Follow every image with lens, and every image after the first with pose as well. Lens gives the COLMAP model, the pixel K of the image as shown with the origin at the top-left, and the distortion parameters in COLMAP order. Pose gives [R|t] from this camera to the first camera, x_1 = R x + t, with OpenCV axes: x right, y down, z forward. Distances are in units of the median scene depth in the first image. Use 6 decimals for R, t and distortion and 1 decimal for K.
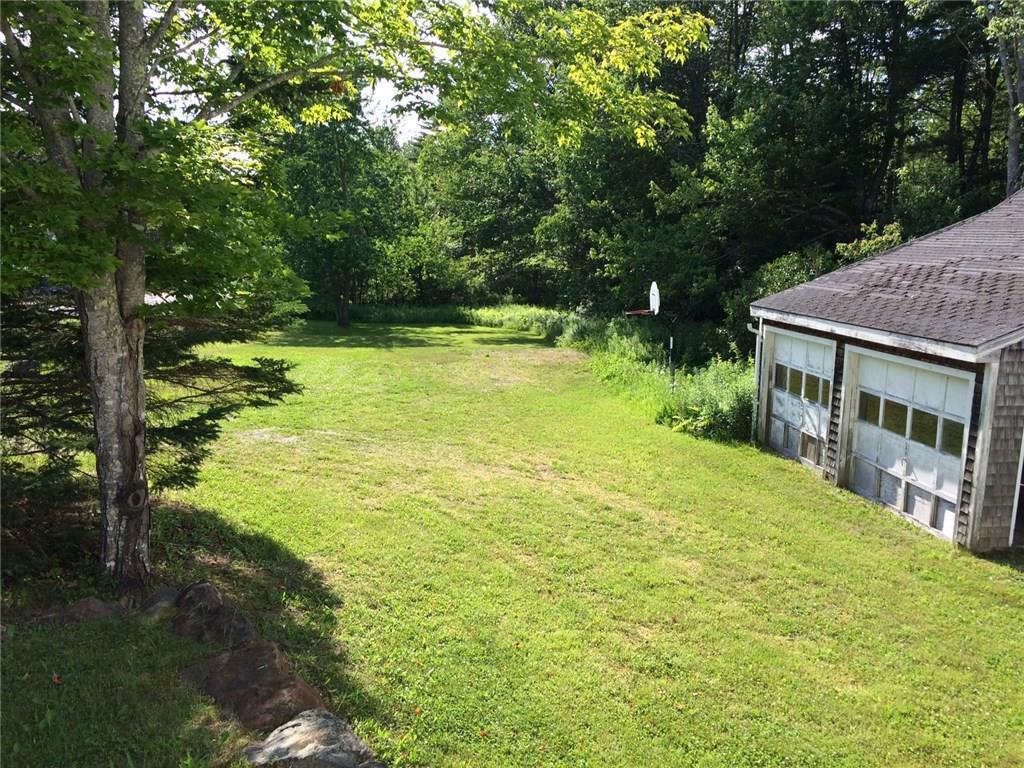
lens RADIAL K [[879.8, 0, 510.8], [0, 879.8, 383.6], [0, 0, 1]] dist [0.073560, -0.071898]
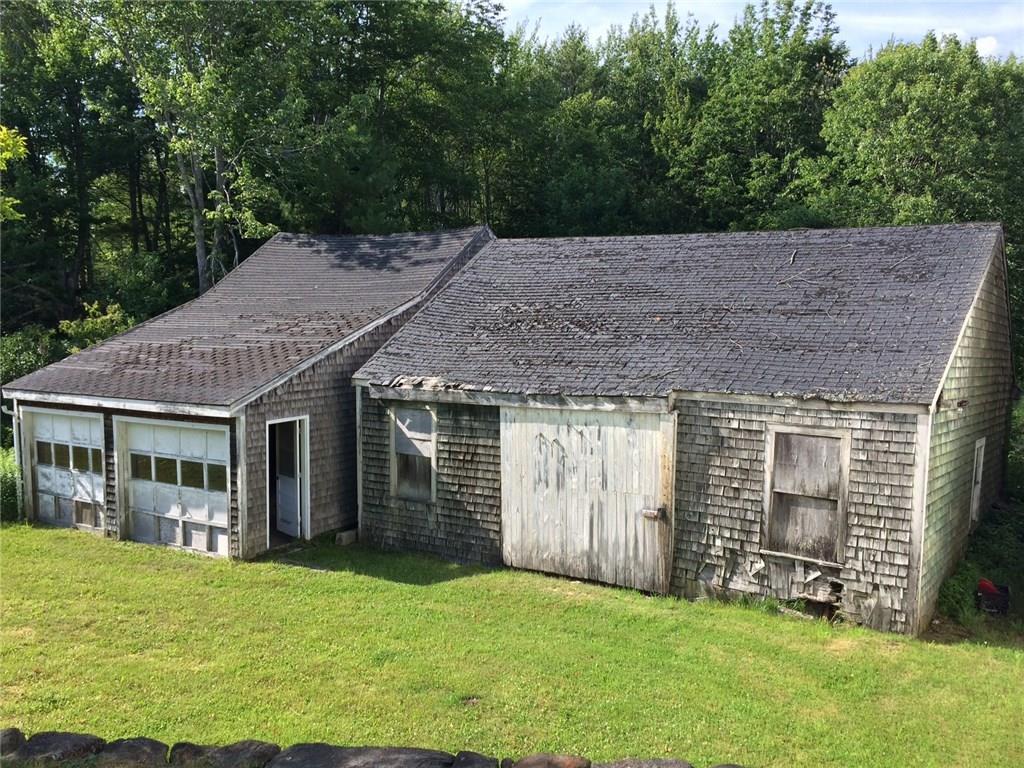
lens RADIAL K [[879.8, 0, 511.7], [0, 879.8, 385.3], [0, 0, 1]] dist [0.073560, -0.071898]
pose [[0.650503, -0.083854, 0.754861, -0.160915], [0.139122, 0.990226, -0.009889, 0.000432], [-0.746654, 0.111451, 0.655810, -0.152659]]
